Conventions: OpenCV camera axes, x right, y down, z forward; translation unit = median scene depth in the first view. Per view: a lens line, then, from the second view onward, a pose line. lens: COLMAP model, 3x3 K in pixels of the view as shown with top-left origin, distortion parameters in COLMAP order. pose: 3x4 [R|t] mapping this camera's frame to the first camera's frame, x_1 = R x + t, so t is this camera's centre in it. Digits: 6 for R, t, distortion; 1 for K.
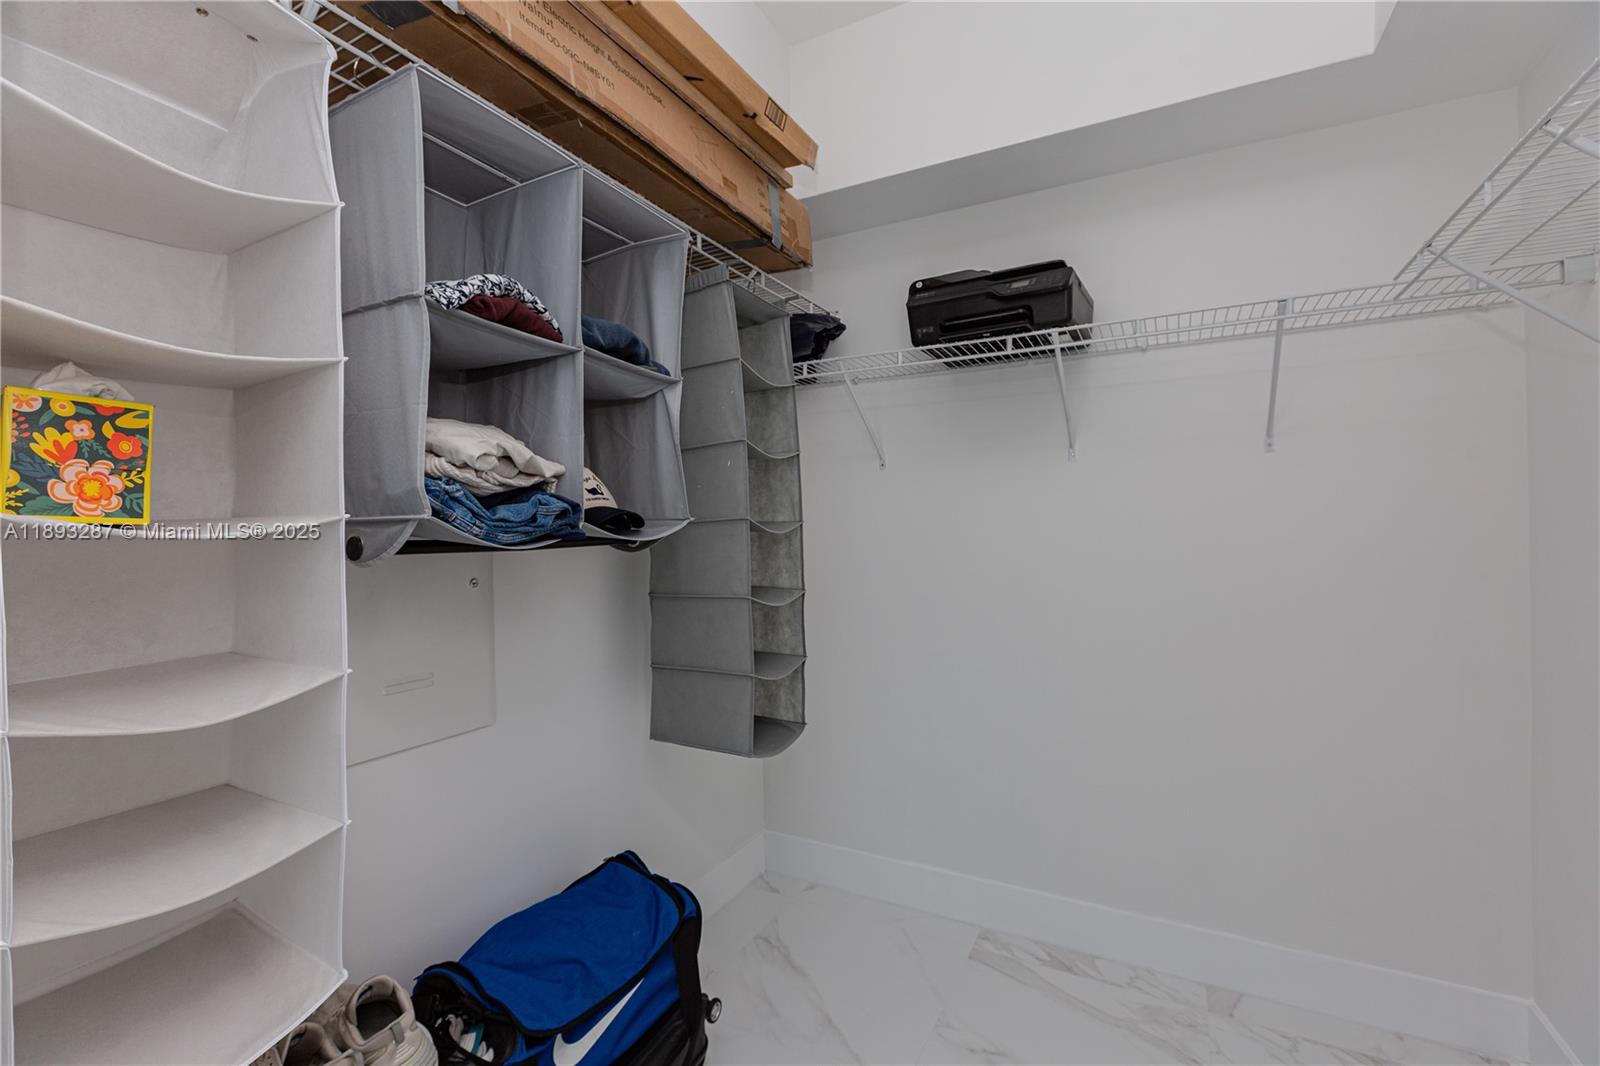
lens RADIAL K [[710.2, 0, 801.1], [0, 710.2, 530.1], [0, 0, 1]] dist [-0.000074, -0.001771]
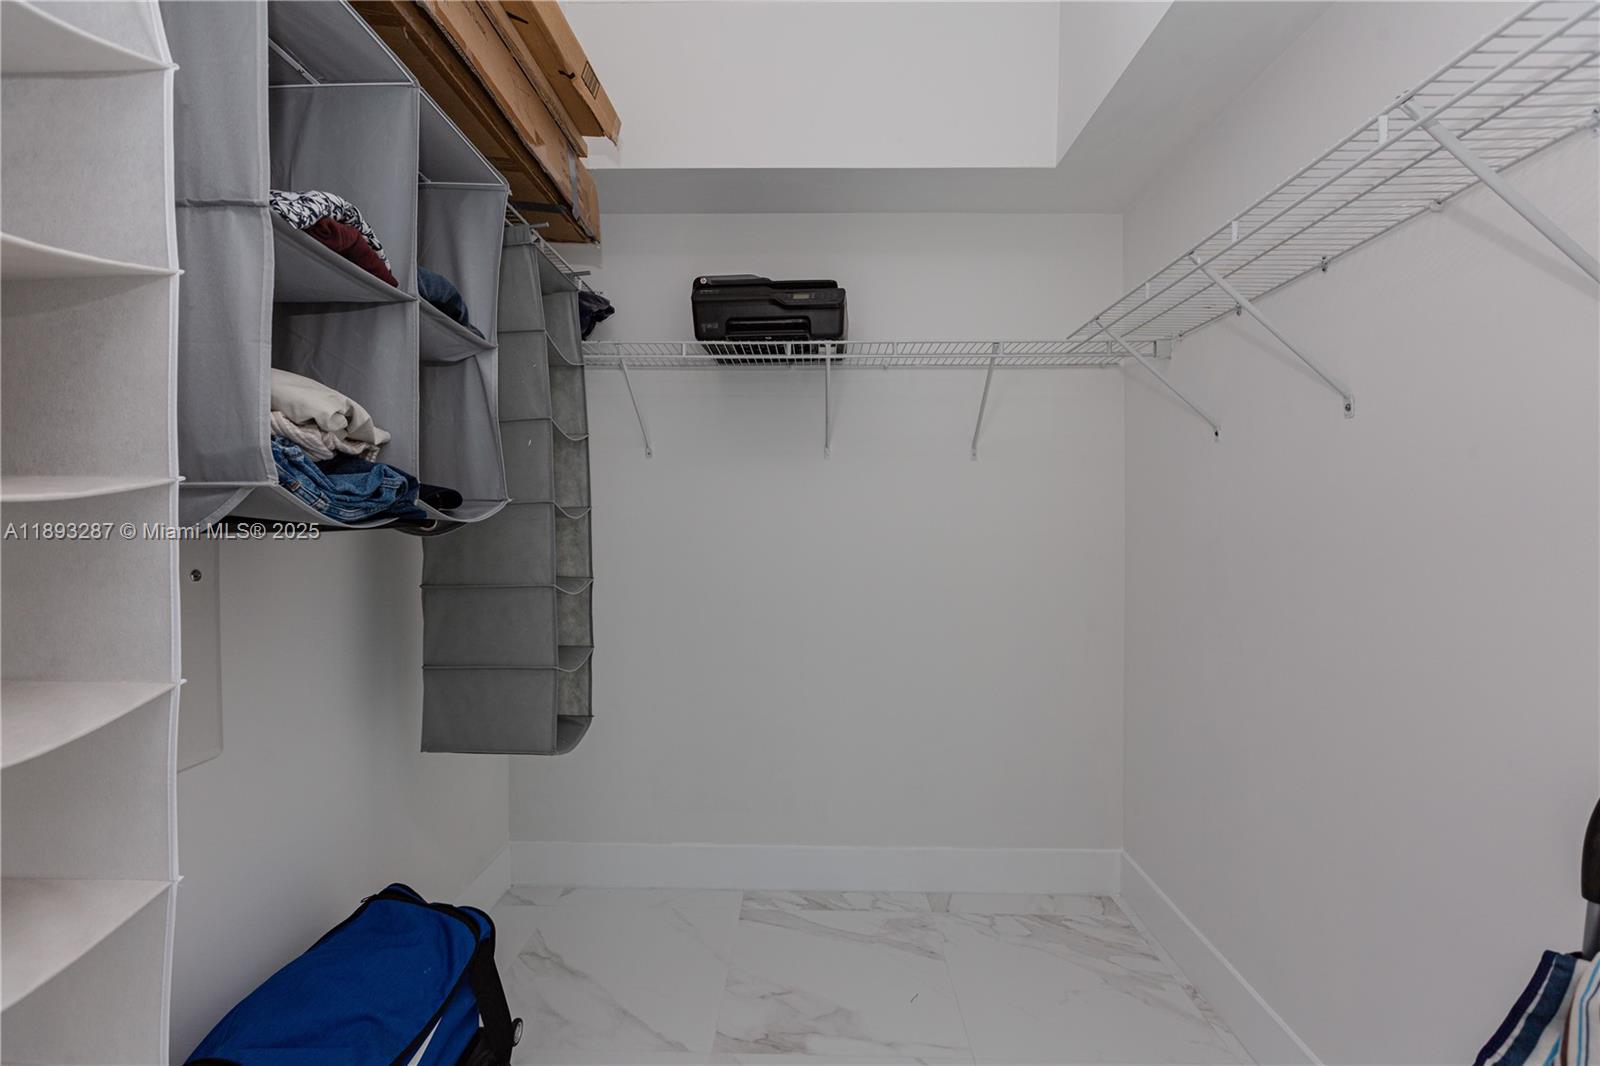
lens RADIAL K [[710.2, 0, 813.5], [0, 710.2, 530.2], [0, 0, 1]] dist [-0.000074, -0.001771]
pose [[0.889140, 0.007406, 0.457575, -0.189773], [-0.011274, 0.999920, 0.005722, 0.011473], [-0.457496, -0.010246, 0.889152, 0.005743]]
